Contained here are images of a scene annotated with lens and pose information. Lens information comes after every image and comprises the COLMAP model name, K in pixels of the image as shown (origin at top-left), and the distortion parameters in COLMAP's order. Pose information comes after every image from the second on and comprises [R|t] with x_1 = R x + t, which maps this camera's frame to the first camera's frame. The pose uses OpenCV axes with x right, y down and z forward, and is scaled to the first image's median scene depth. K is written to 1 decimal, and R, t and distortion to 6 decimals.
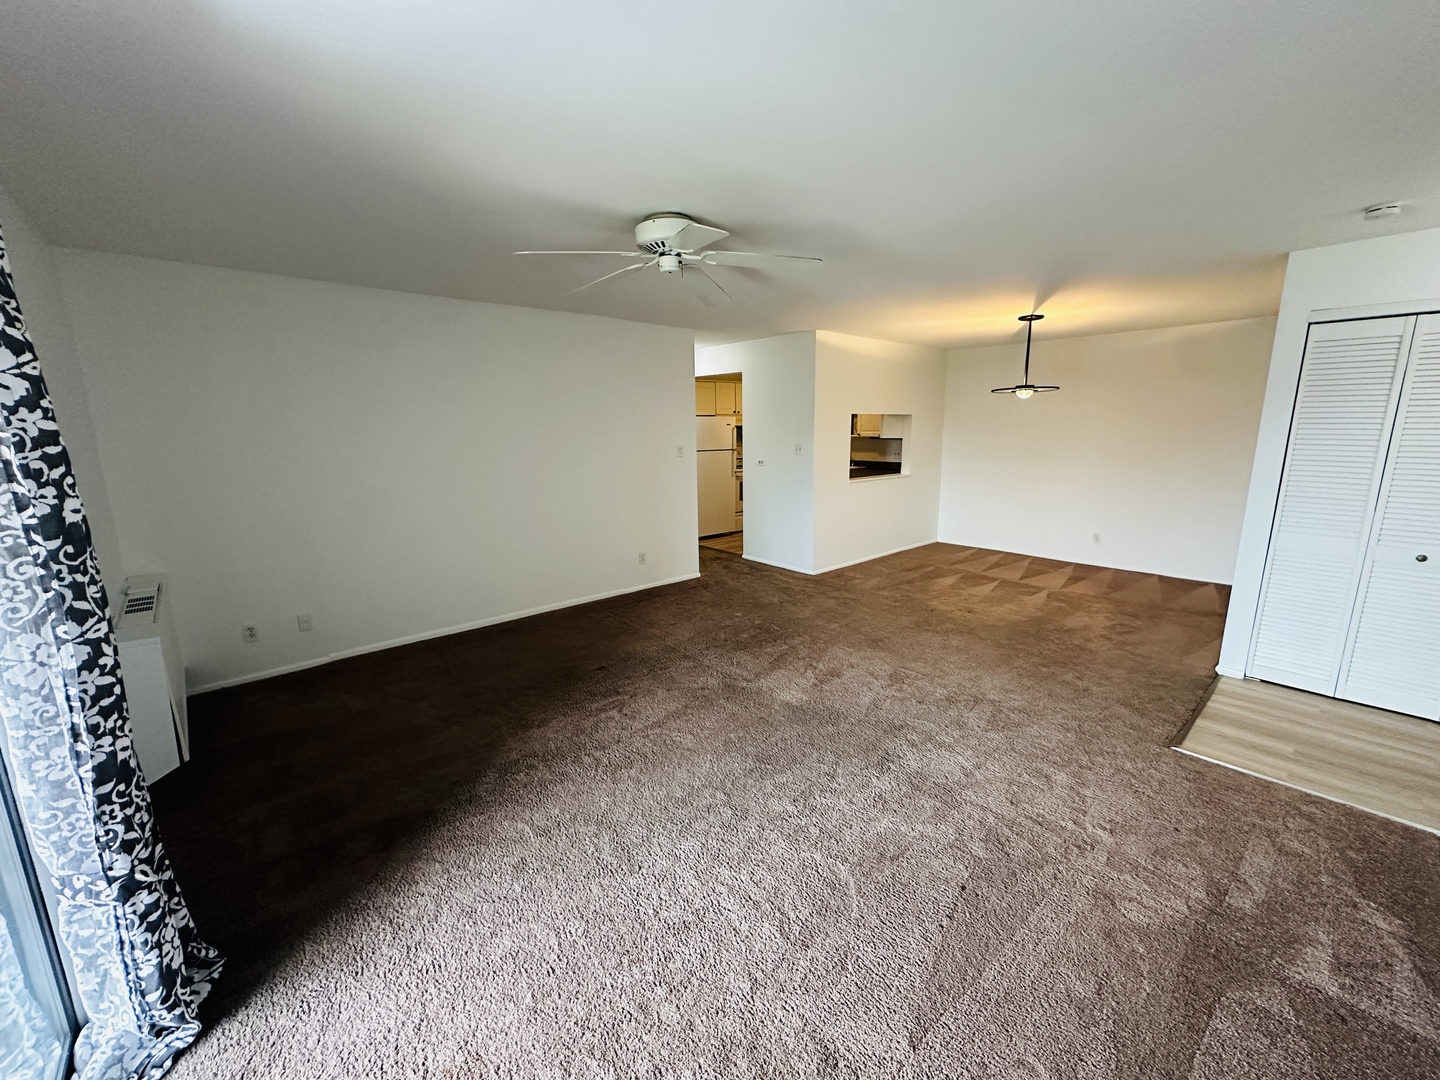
lens RADIAL K [[575.8, 0, 720.0], [0, 575.8, 540.0], [0, 0, 1]] dist [0.000150, 0.000187]
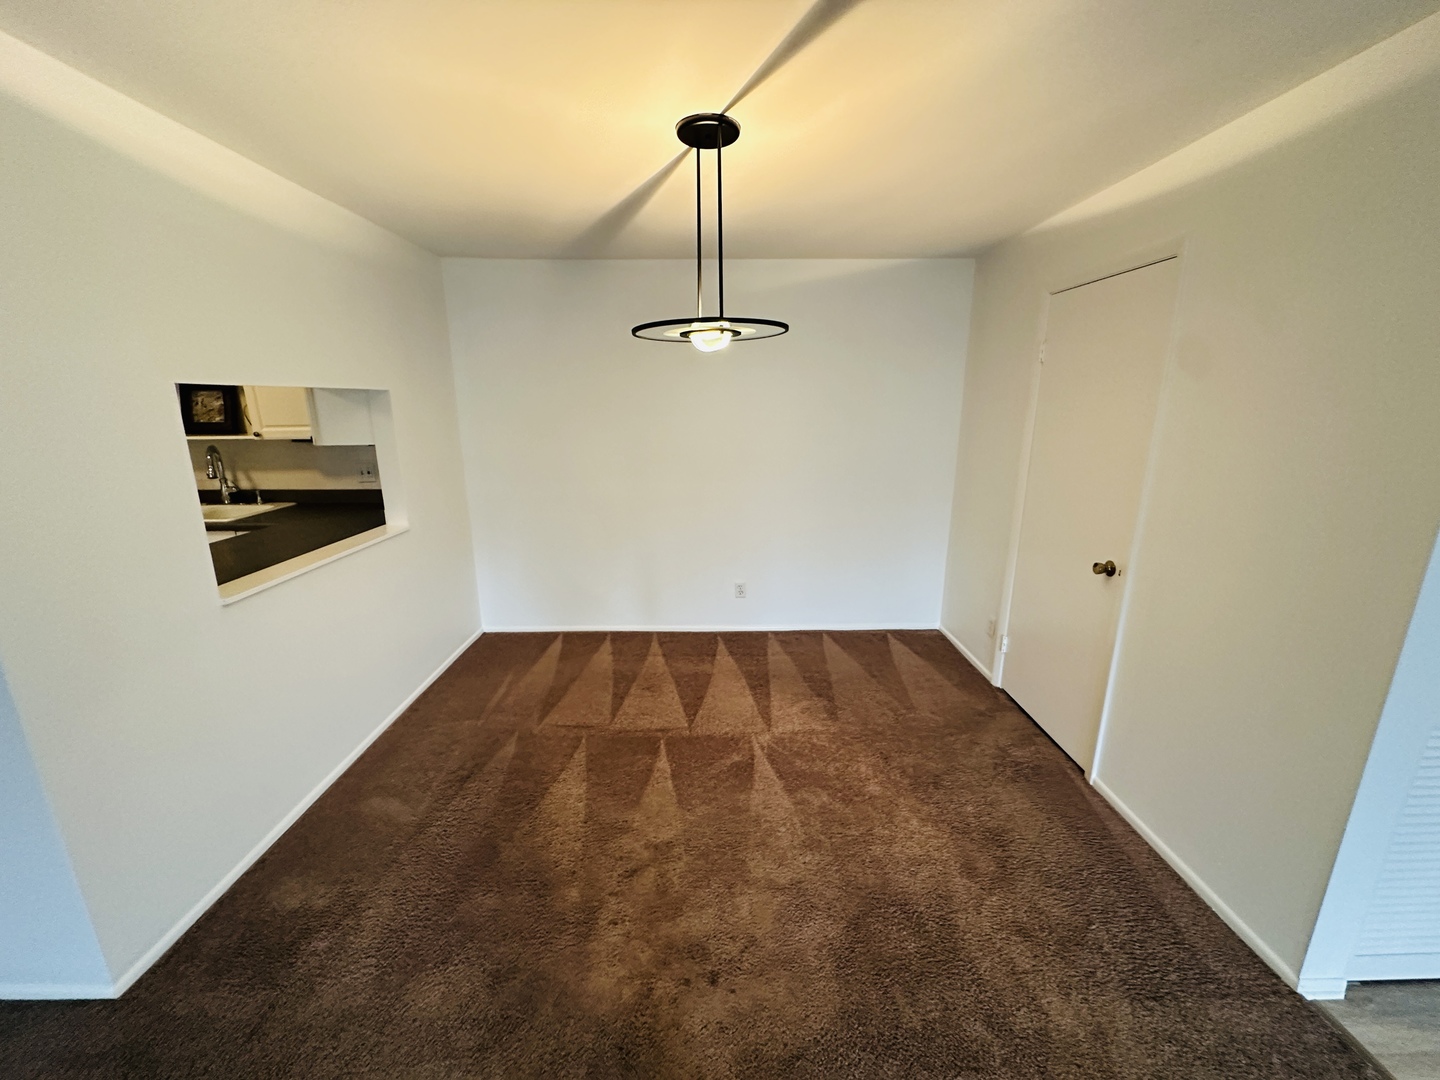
lens RADIAL K [[575.8, 0, 720.0], [0, 575.8, 540.0], [0, 0, 1]] dist [0.000150, 0.000187]
pose [[0.660414, -0.169509, 0.731519, 0.202318], [0.144223, 0.984684, 0.097969, -0.140896], [-0.736921, 0.040802, 0.674746, 0.657976]]
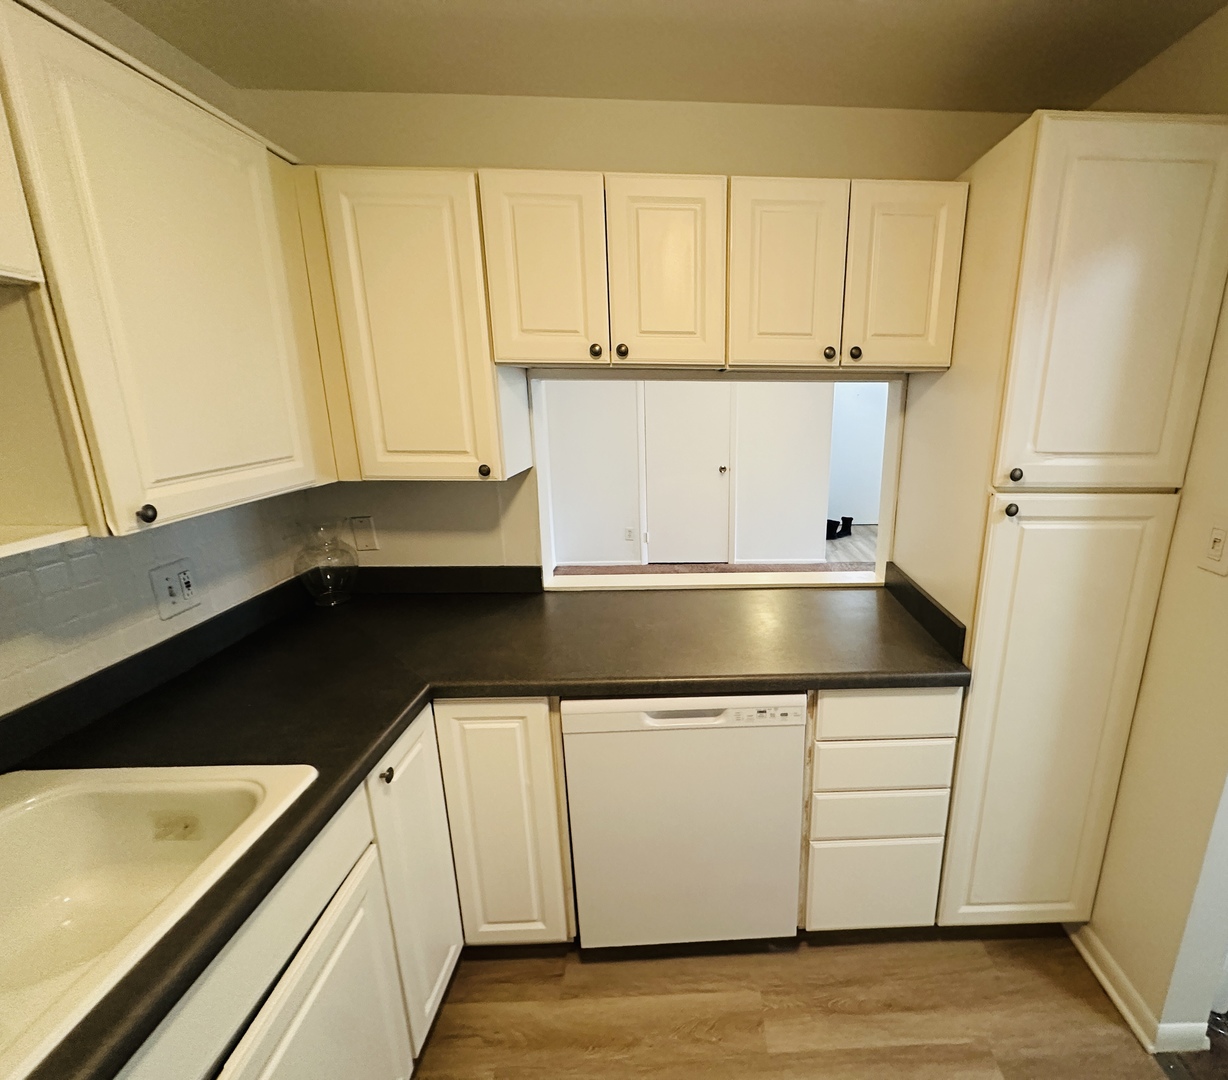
lens RADIAL K [[578.2, 0, 721.1], [0, 578.2, 542.1], [0, 0, 1]] dist [0.000815, -0.000090]
pose [[-0.775745, -0.153910, 0.611990, 0.094296], [0.126089, 0.912441, 0.389298, -0.302739], [-0.618322, 0.379161, -0.688415, 1.449292]]
